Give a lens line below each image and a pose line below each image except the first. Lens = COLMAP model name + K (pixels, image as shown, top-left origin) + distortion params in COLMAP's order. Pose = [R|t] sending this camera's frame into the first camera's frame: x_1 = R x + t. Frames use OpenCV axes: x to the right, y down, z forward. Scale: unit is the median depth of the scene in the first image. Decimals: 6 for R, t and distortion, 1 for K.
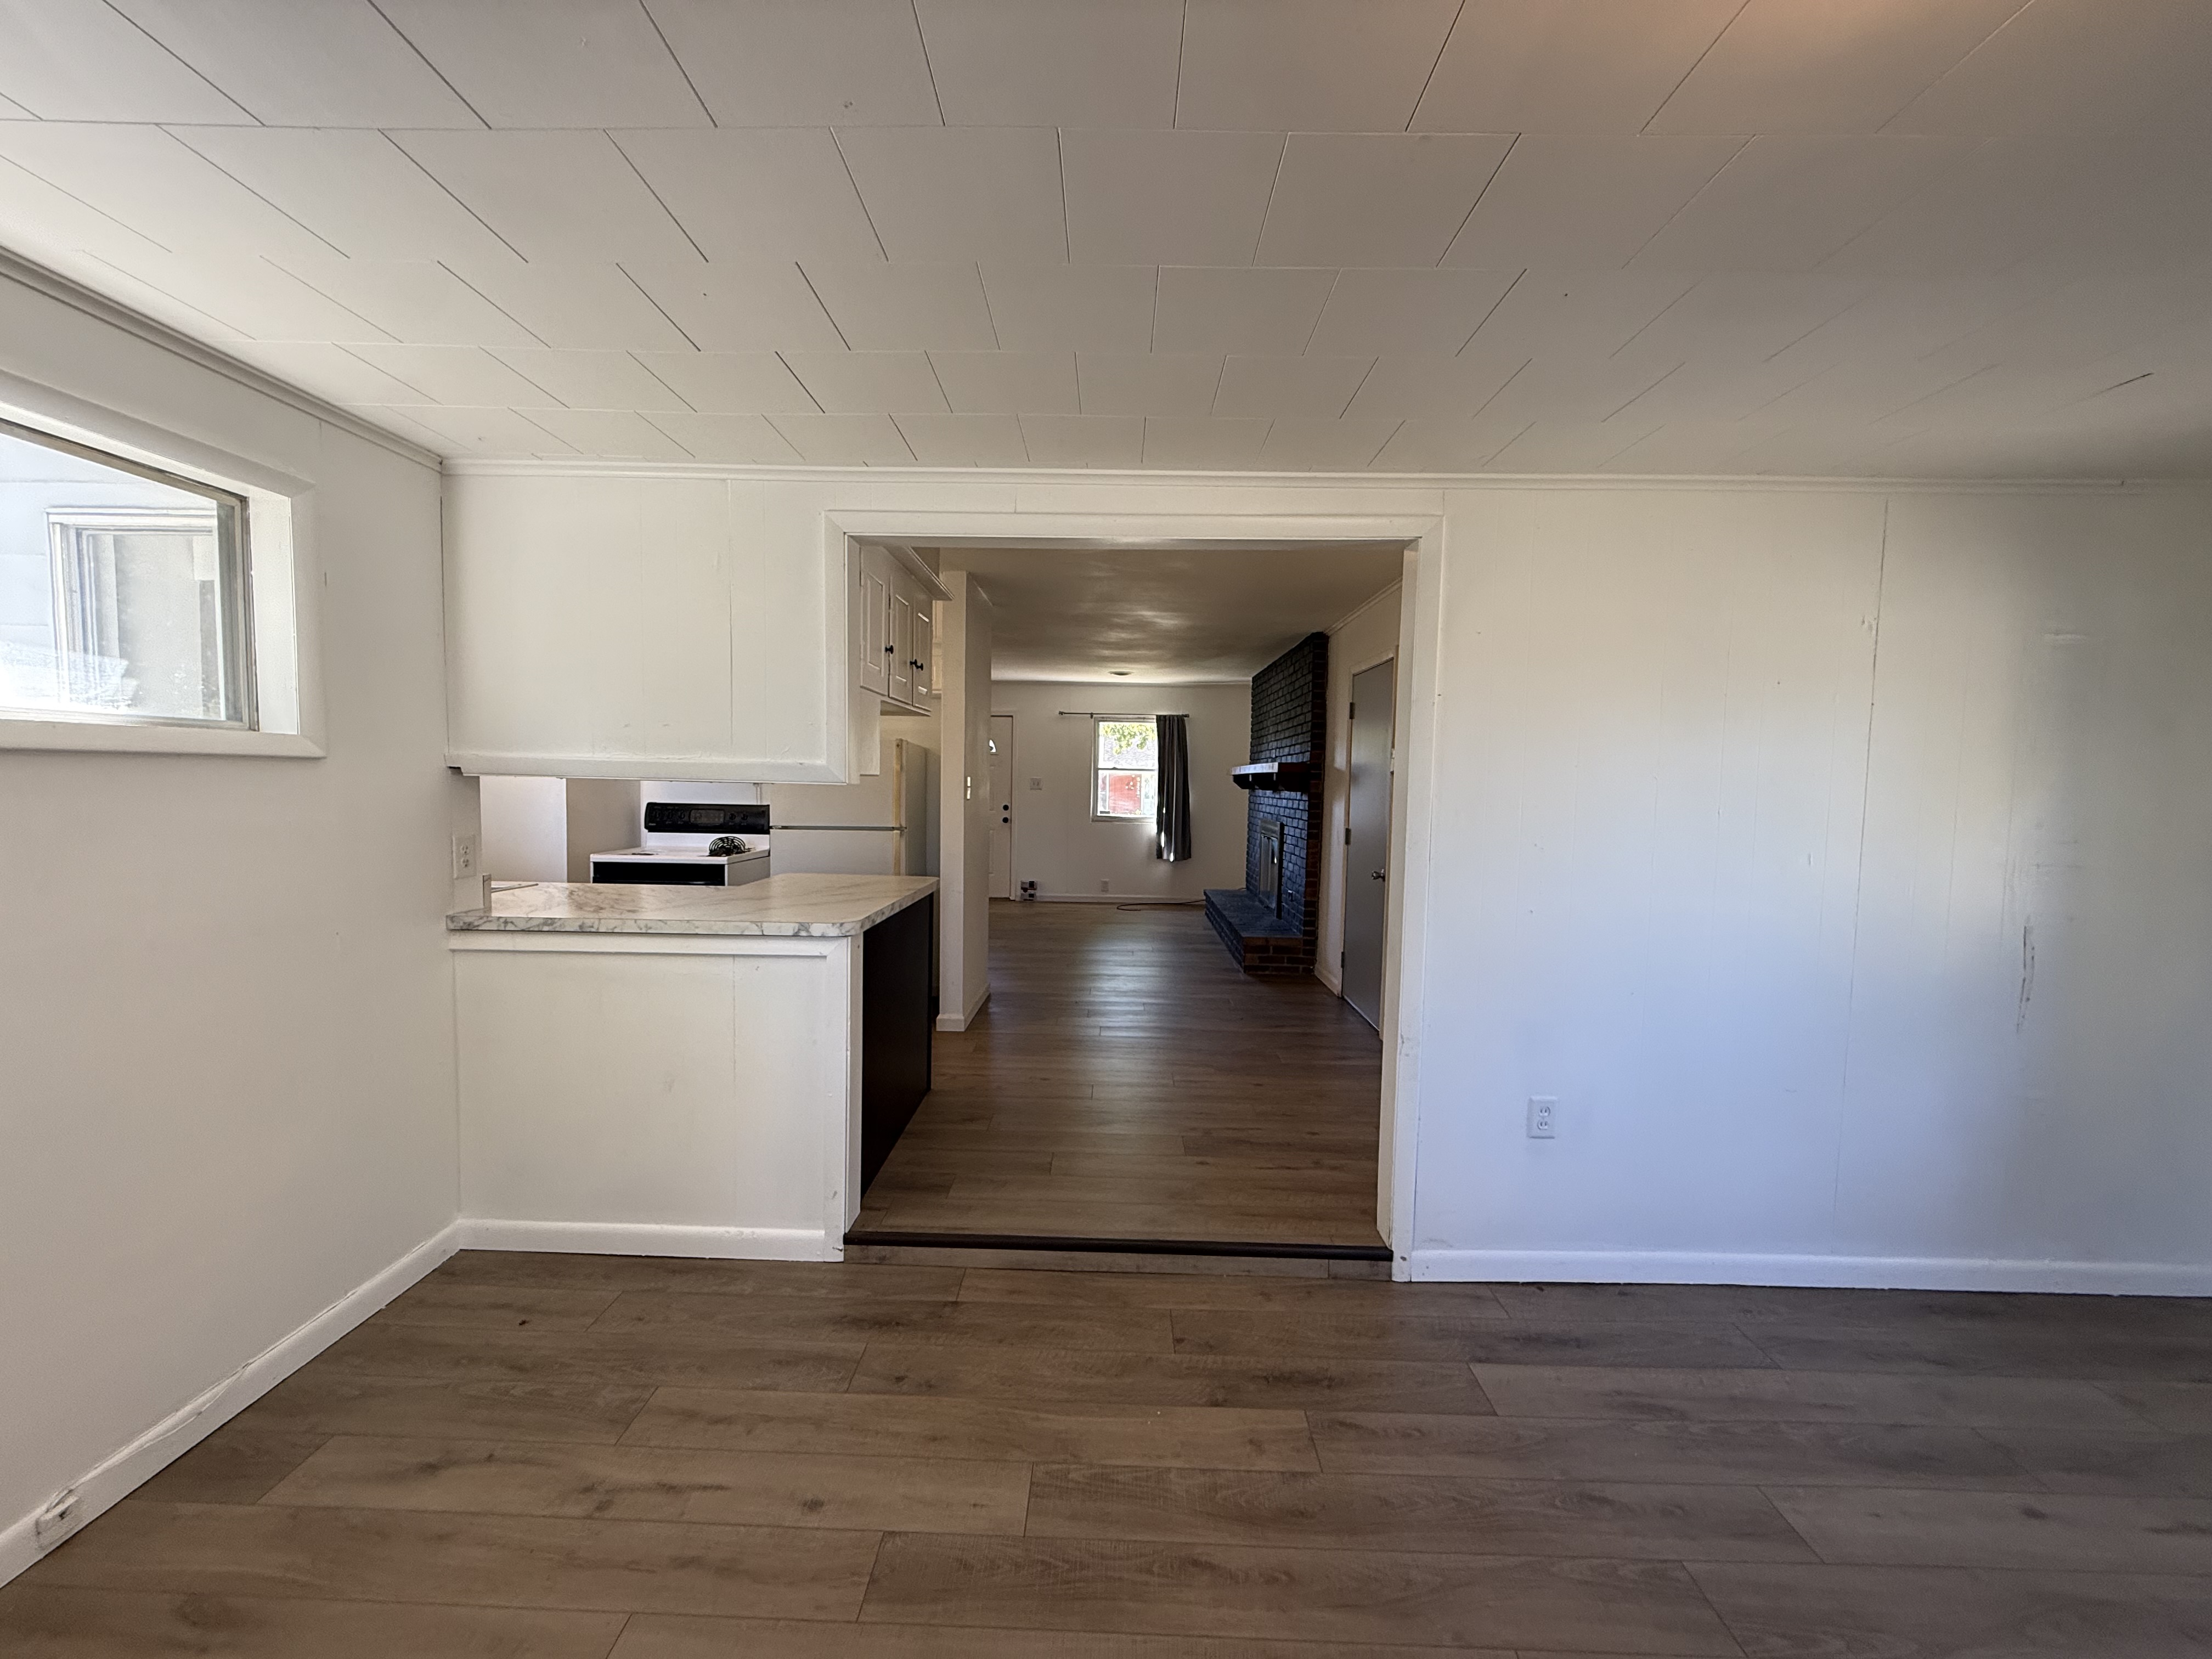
lens RADIAL K [[875.7, 0, 1100.1], [0, 875.7, 837.2], [0, 0, 1]] dist [-0.001557, 0.000450]
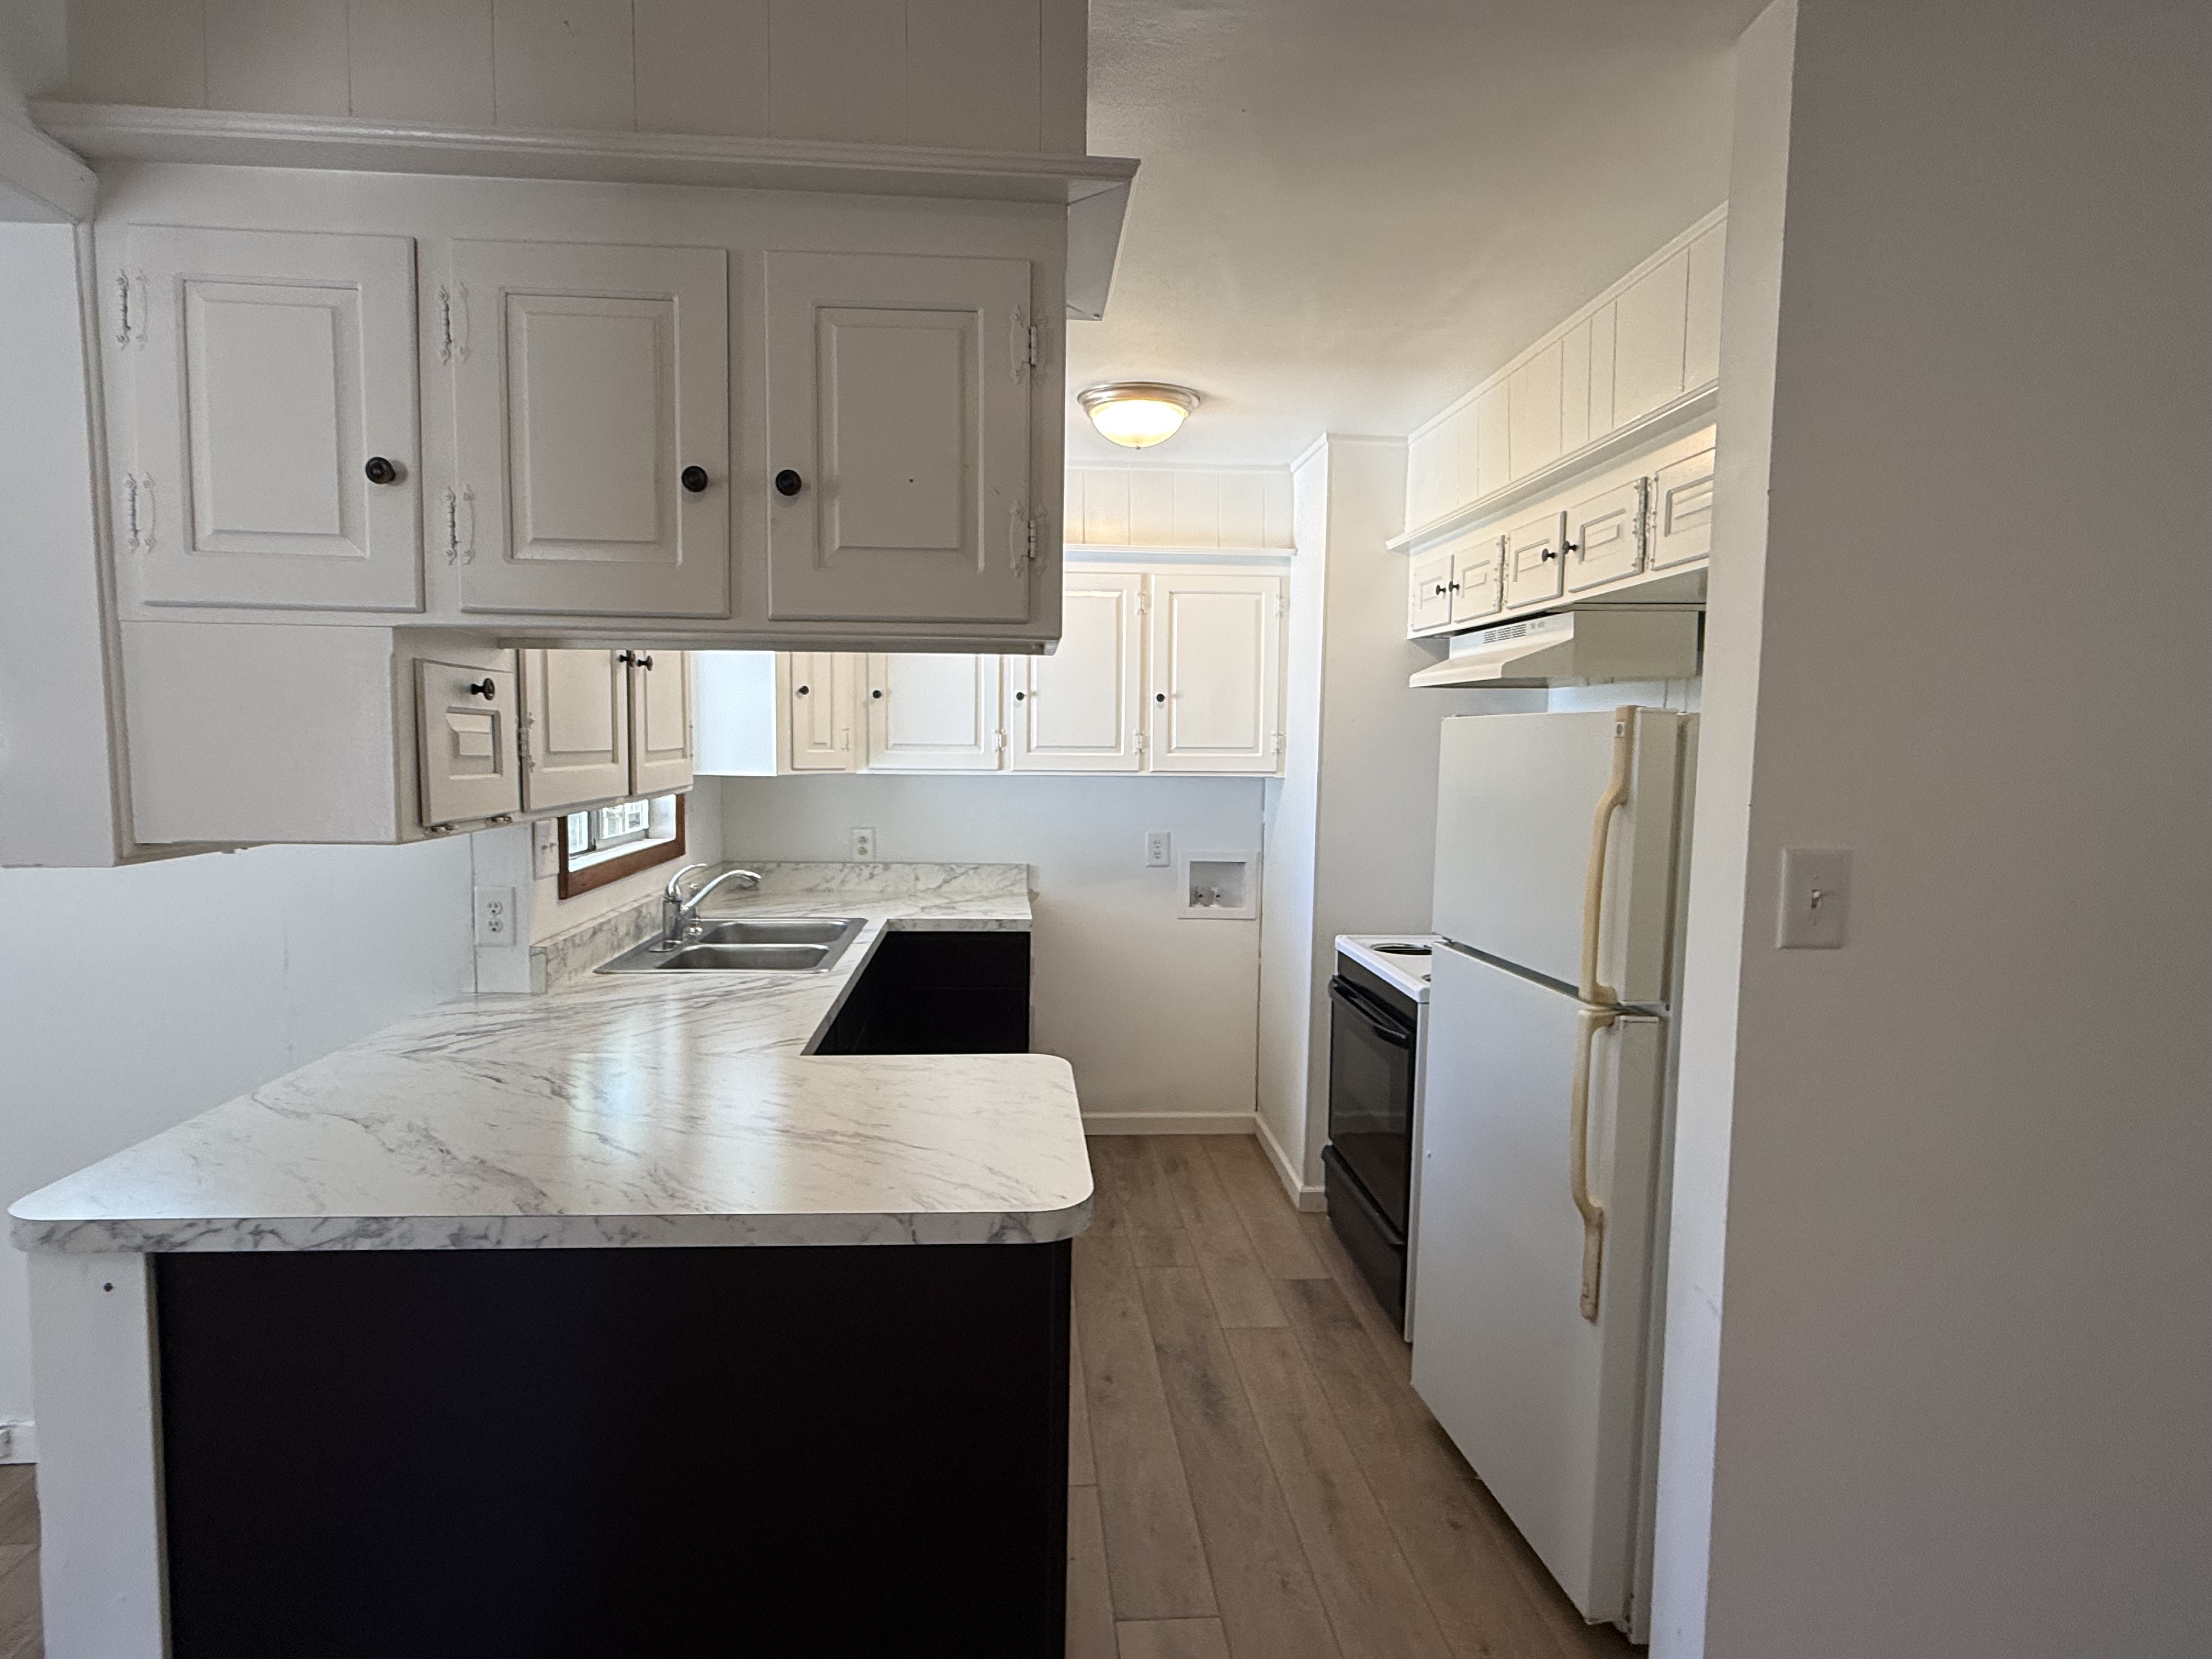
lens RADIAL K [[1155.8, 0, 1089.0], [0, 1155.8, 835.5], [0, 0, 1]] dist [-0.002226, 0.001107]
pose [[0.092131, 0.064932, -0.993628, 0.283187], [-0.075869, 0.995429, 0.058015, -0.149694], [0.992852, 0.070041, 0.096636, 1.506519]]
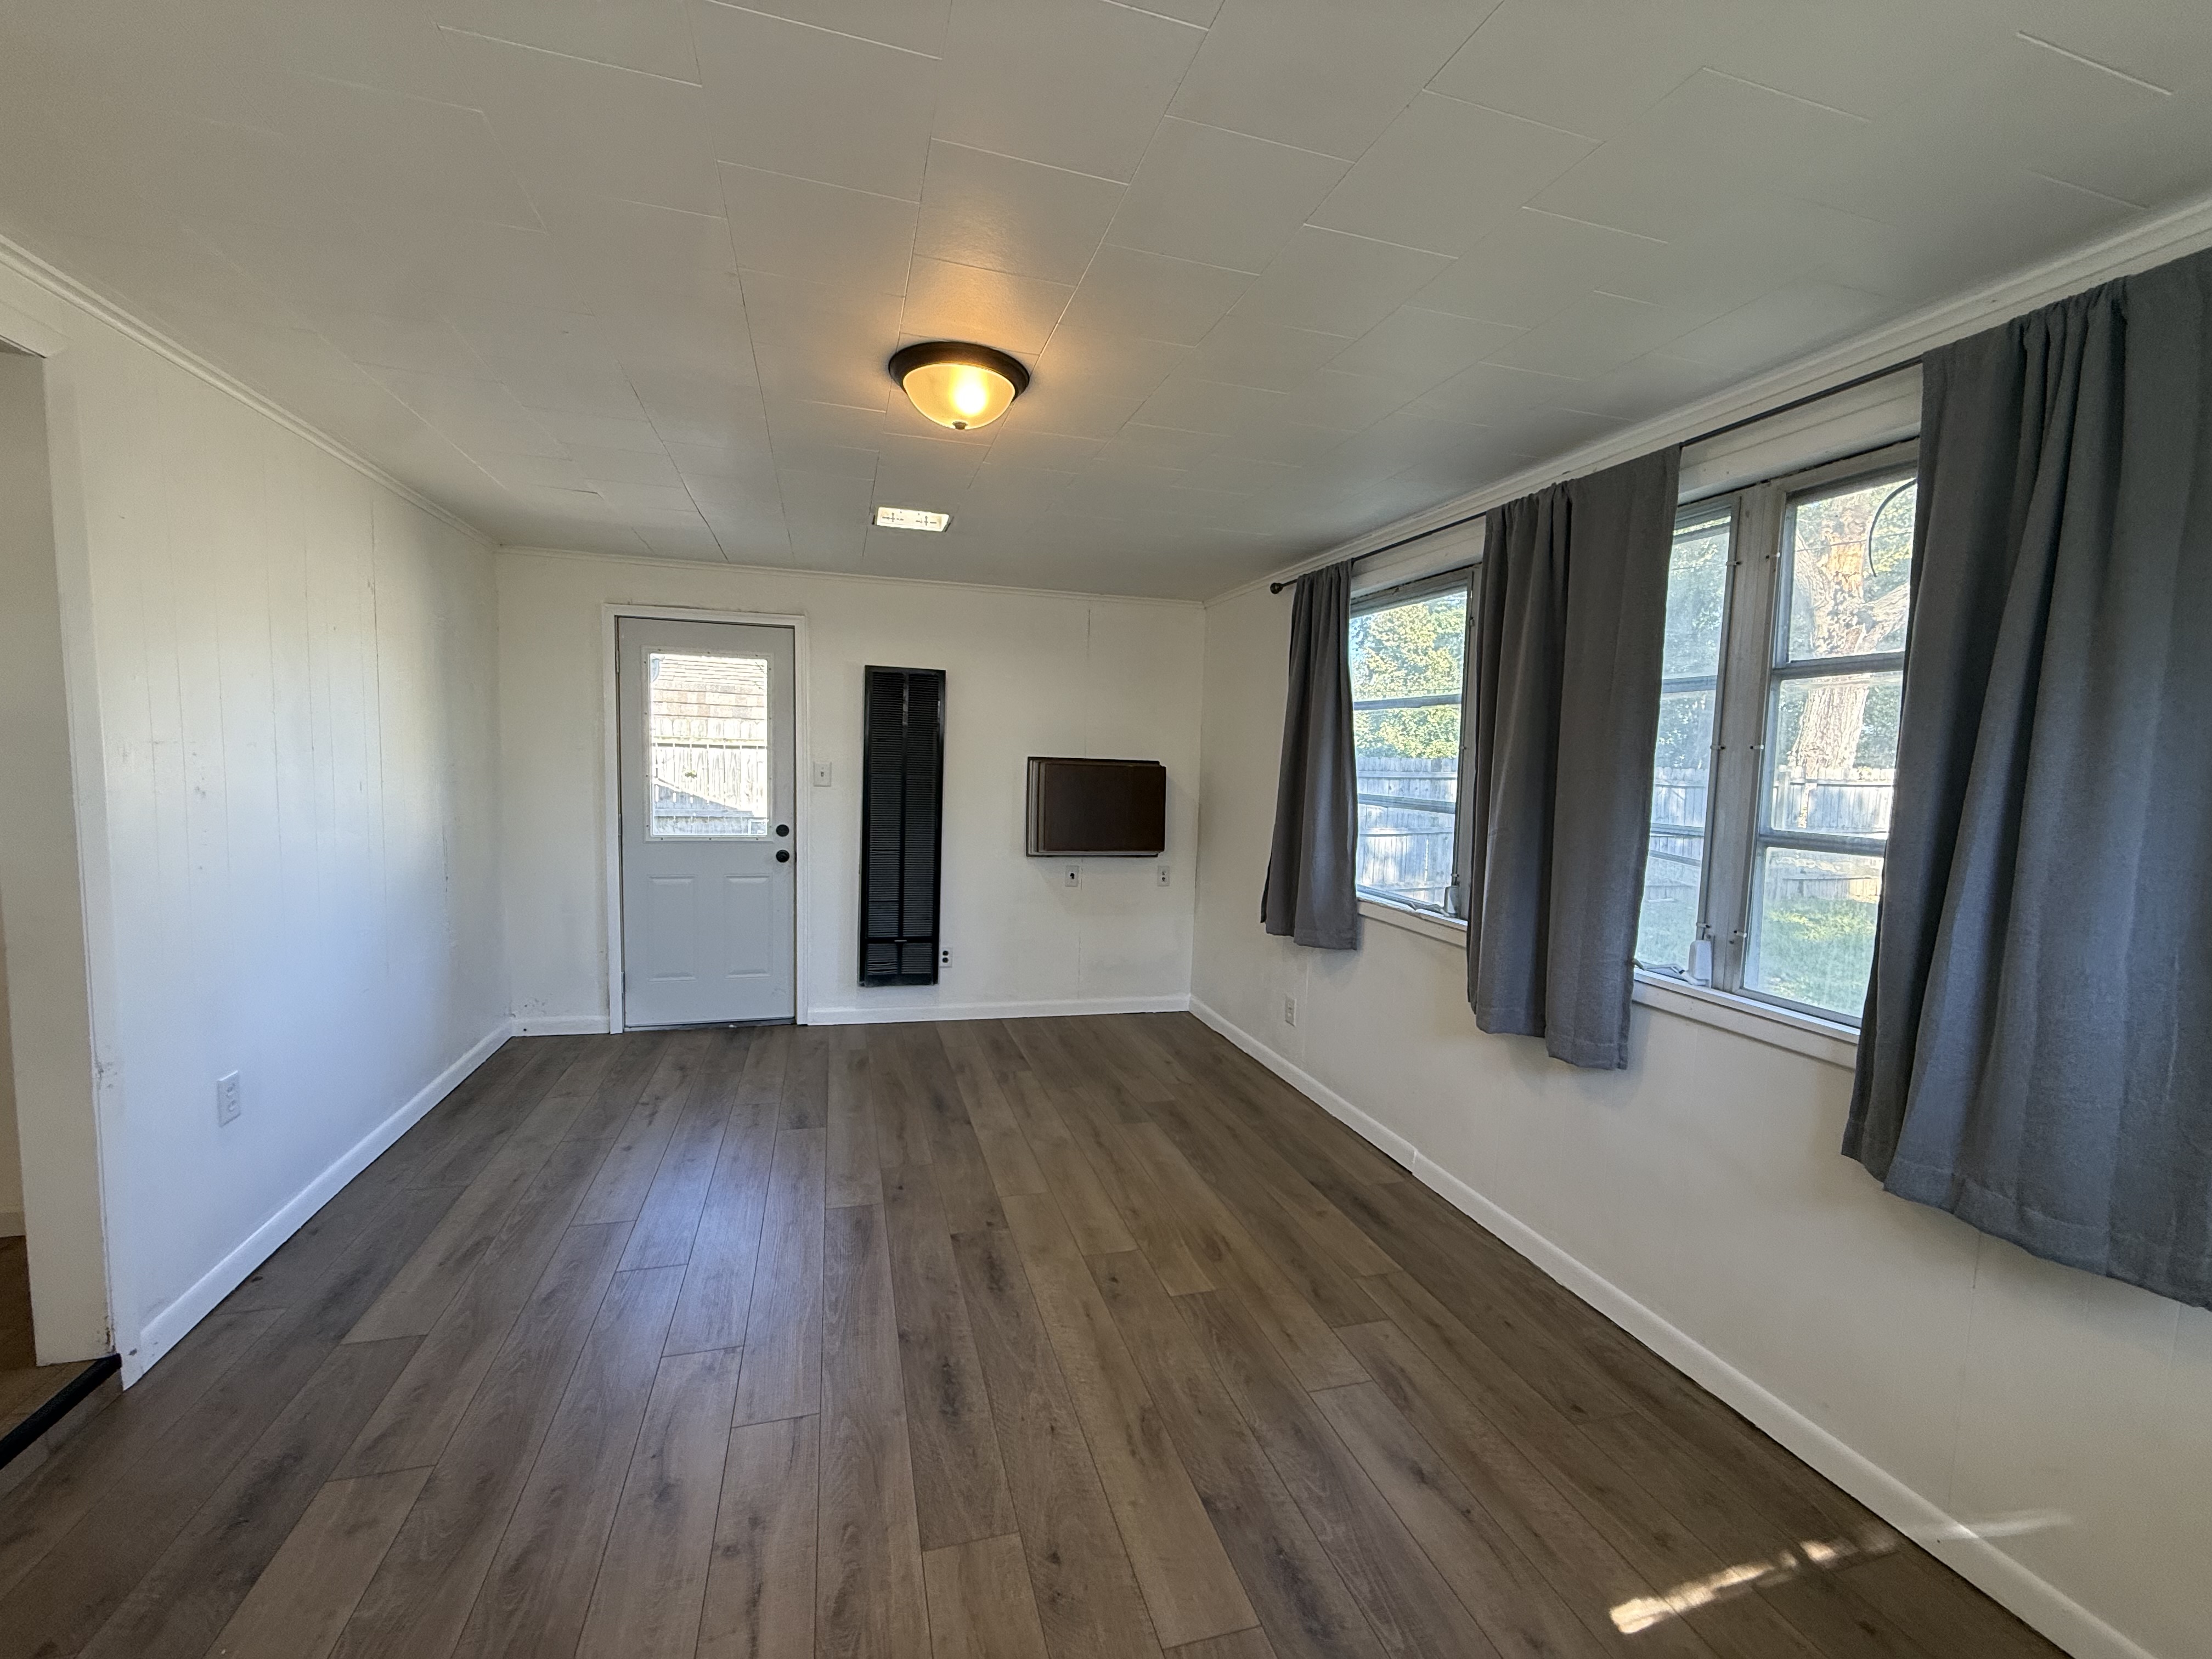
lens RADIAL K [[875.7, 0, 1097.9], [0, 875.7, 826.0], [0, 0, 1]] dist [-0.001557, 0.000450]
pose [[-0.304818, -0.100826, 0.947059, -0.604882], [0.025048, 0.993188, 0.113798, -0.032761], [-0.952081, 0.058409, -0.300216, 0.439303]]
